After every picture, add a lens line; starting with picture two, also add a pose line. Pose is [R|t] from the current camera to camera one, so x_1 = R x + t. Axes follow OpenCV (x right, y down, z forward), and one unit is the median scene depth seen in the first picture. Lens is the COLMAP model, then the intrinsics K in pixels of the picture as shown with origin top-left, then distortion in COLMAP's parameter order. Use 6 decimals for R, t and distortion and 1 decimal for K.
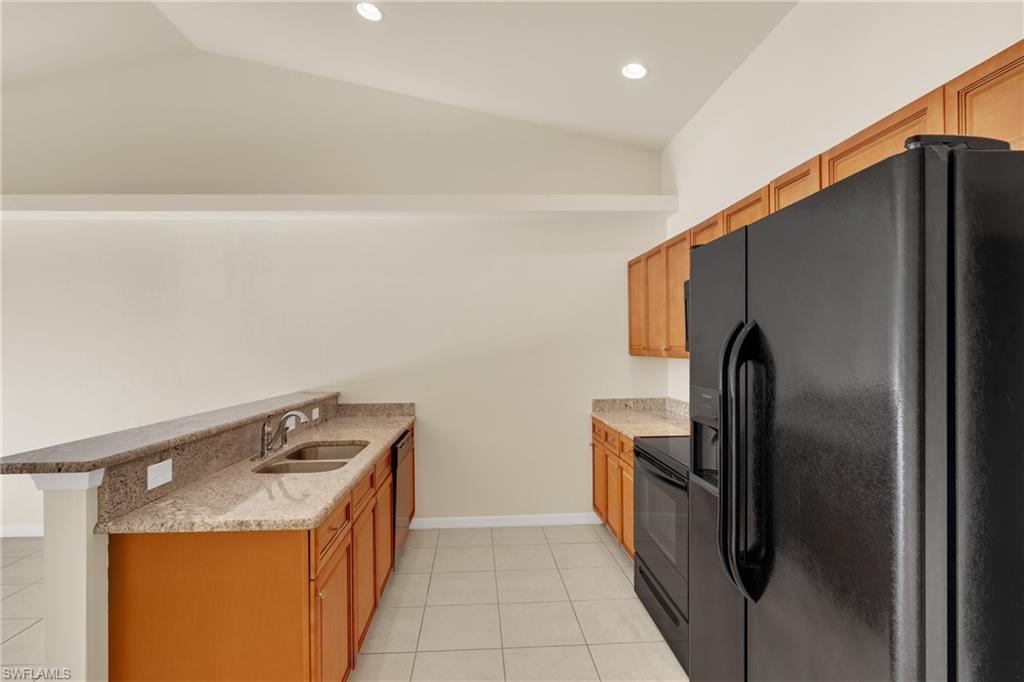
lens RADIAL K [[470.3, 0, 513.2], [0, 470.3, 348.8], [0, 0, 1]] dist [-0.016319, -0.001227]
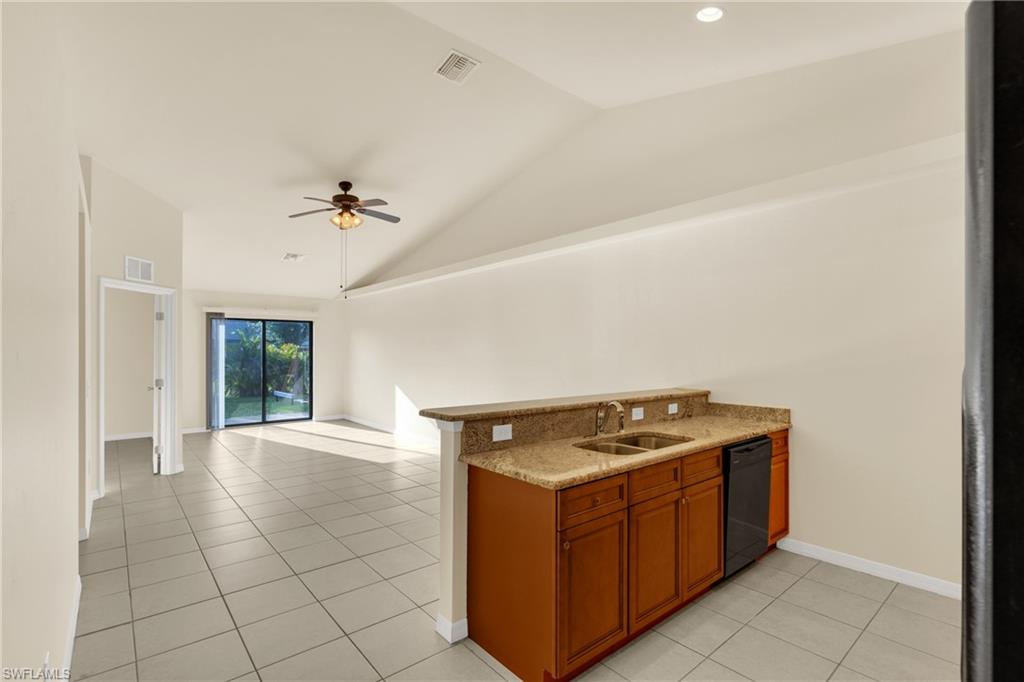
lens RADIAL K [[470.3, 0, 519.8], [0, 470.3, 343.9], [0, 0, 1]] dist [-0.016319, -0.001227]
pose [[0.609912, -0.004281, -0.792458, 0.386773], [-0.002272, 0.999972, -0.007150, -0.003727], [0.792466, 0.006161, 0.609885, 0.100927]]
